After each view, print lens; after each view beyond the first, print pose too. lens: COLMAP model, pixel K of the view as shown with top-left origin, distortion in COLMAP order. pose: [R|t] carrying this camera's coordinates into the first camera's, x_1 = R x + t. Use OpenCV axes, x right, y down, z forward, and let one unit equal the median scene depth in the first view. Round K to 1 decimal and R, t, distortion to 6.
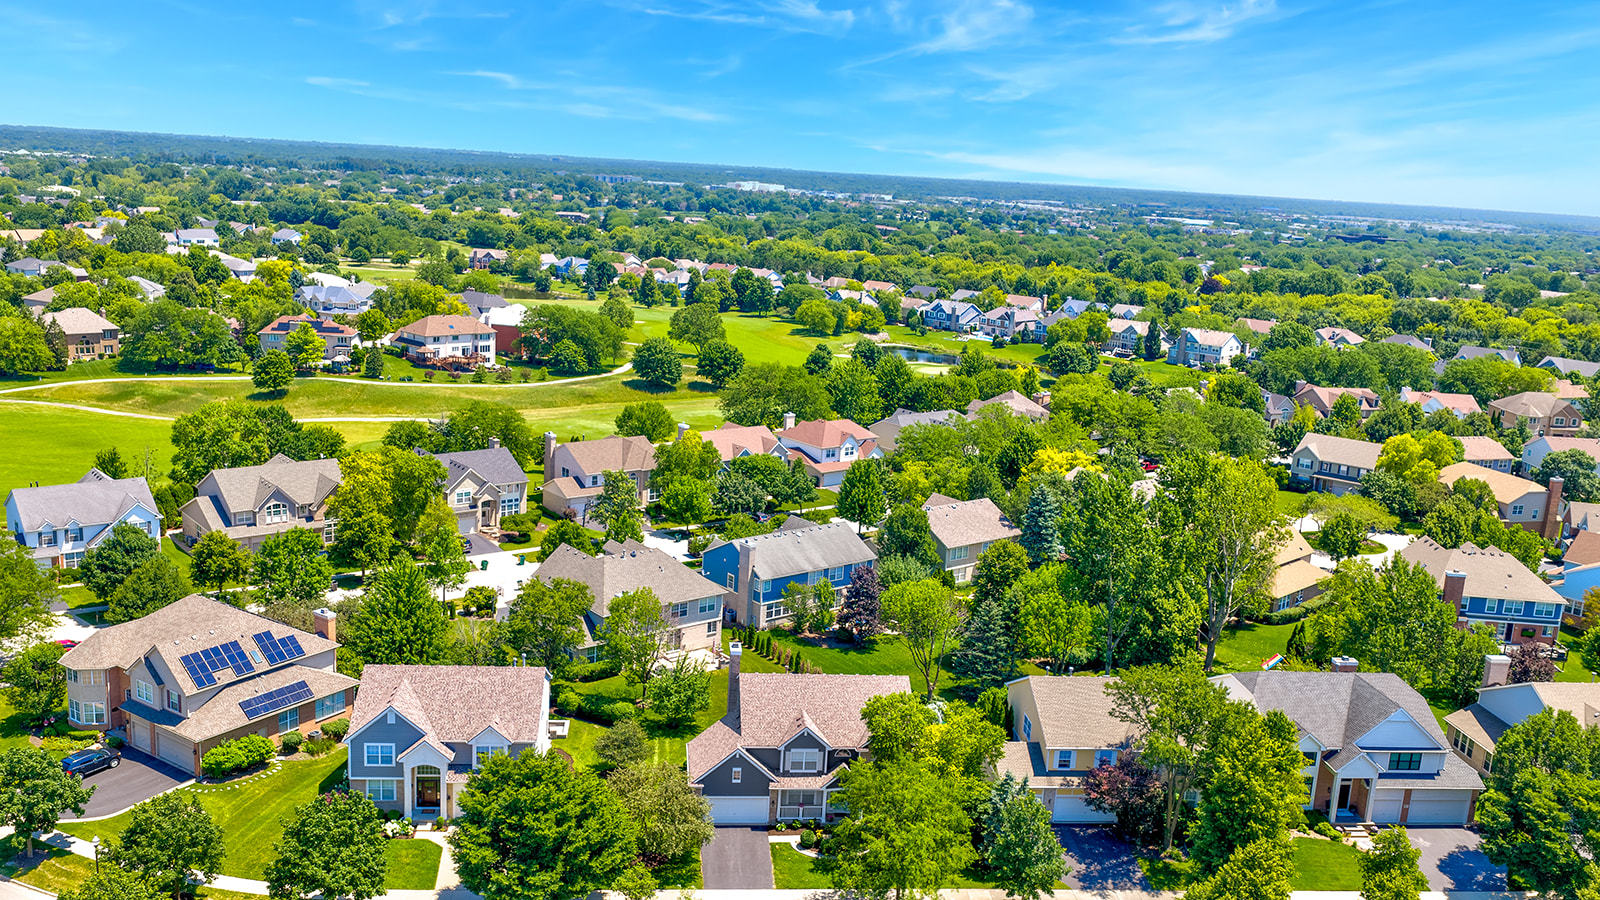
lens RADIAL K [[1332.8, 0, 792.0], [0, 1332.8, 450.6], [0, 0, 1]] dist [0.026251, -0.055712]
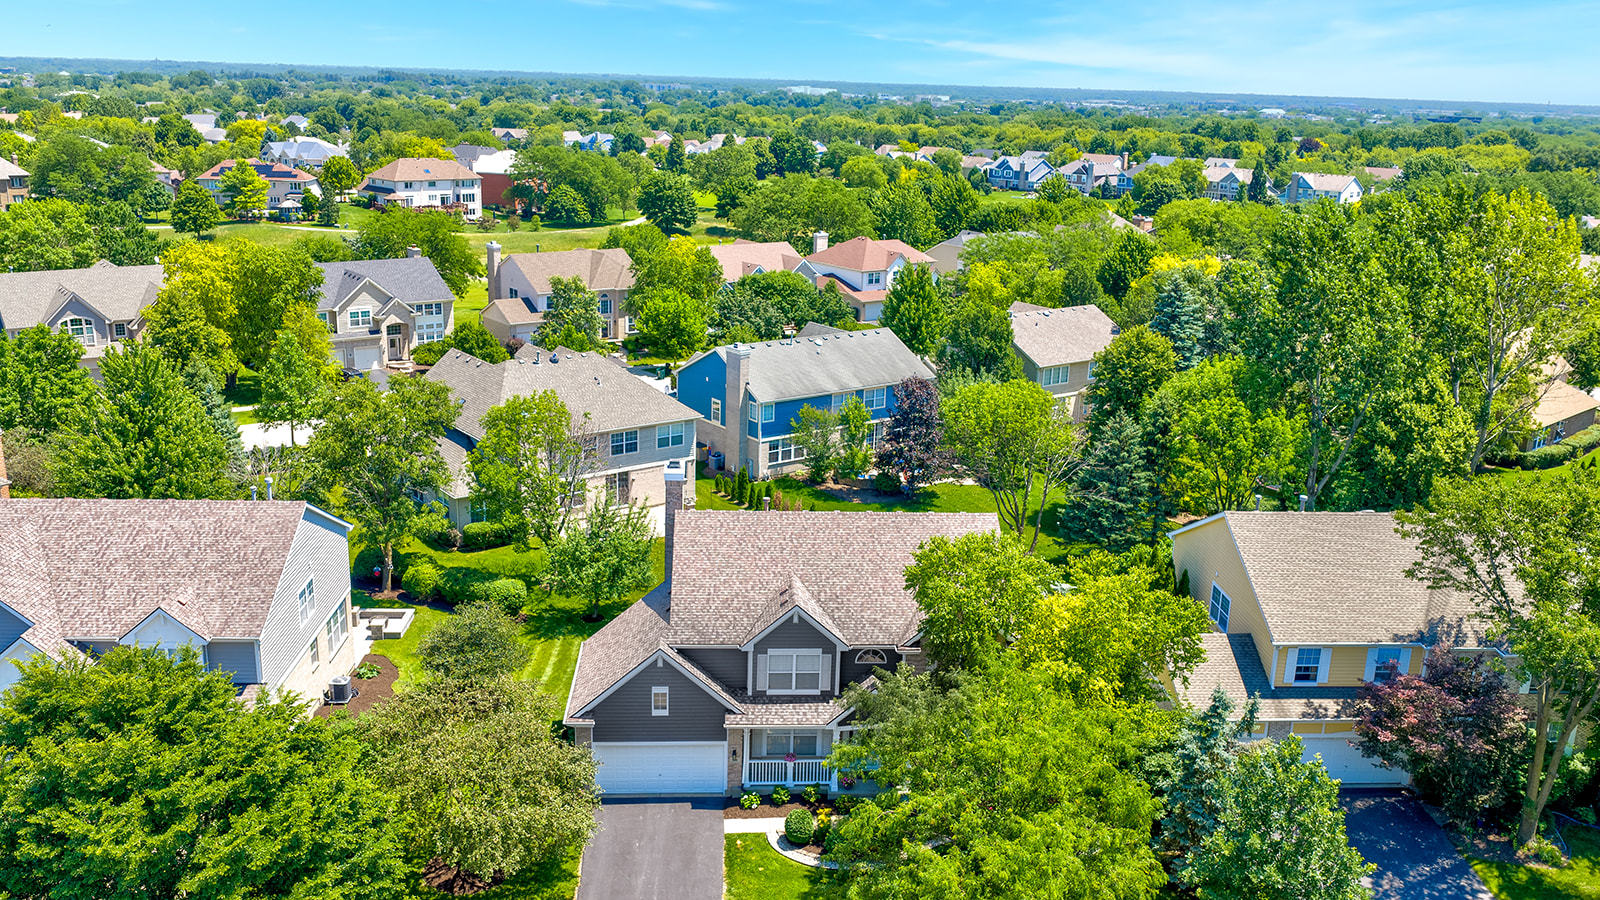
lens RADIAL K [[1332.8, 0, 799.4], [0, 1332.8, 450.7], [0, 0, 1]] dist [0.026251, -0.055712]
pose [[0.999120, -0.014548, -0.039340, 0.022286], [0.016868, 0.998098, 0.059302, 0.081958], [0.038403, -0.059913, 0.997465, 0.345382]]
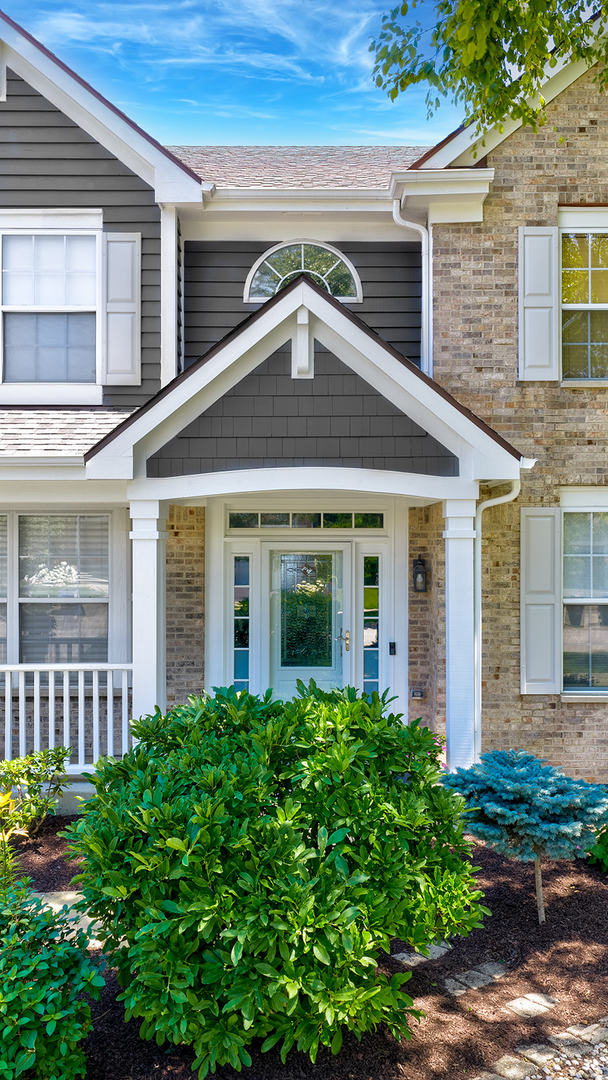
lens RADIAL K [[899.6, 0, 296.5], [0, 899.6, 539.9], [0, 0, 1]] dist [0.026251, -0.055712]
pose [[0.995147, -0.051892, -0.083604, 0.030569], [0.033503, 0.977561, -0.207972, 0.189683], [0.092520, 0.204162, 0.974555, 0.638611]]
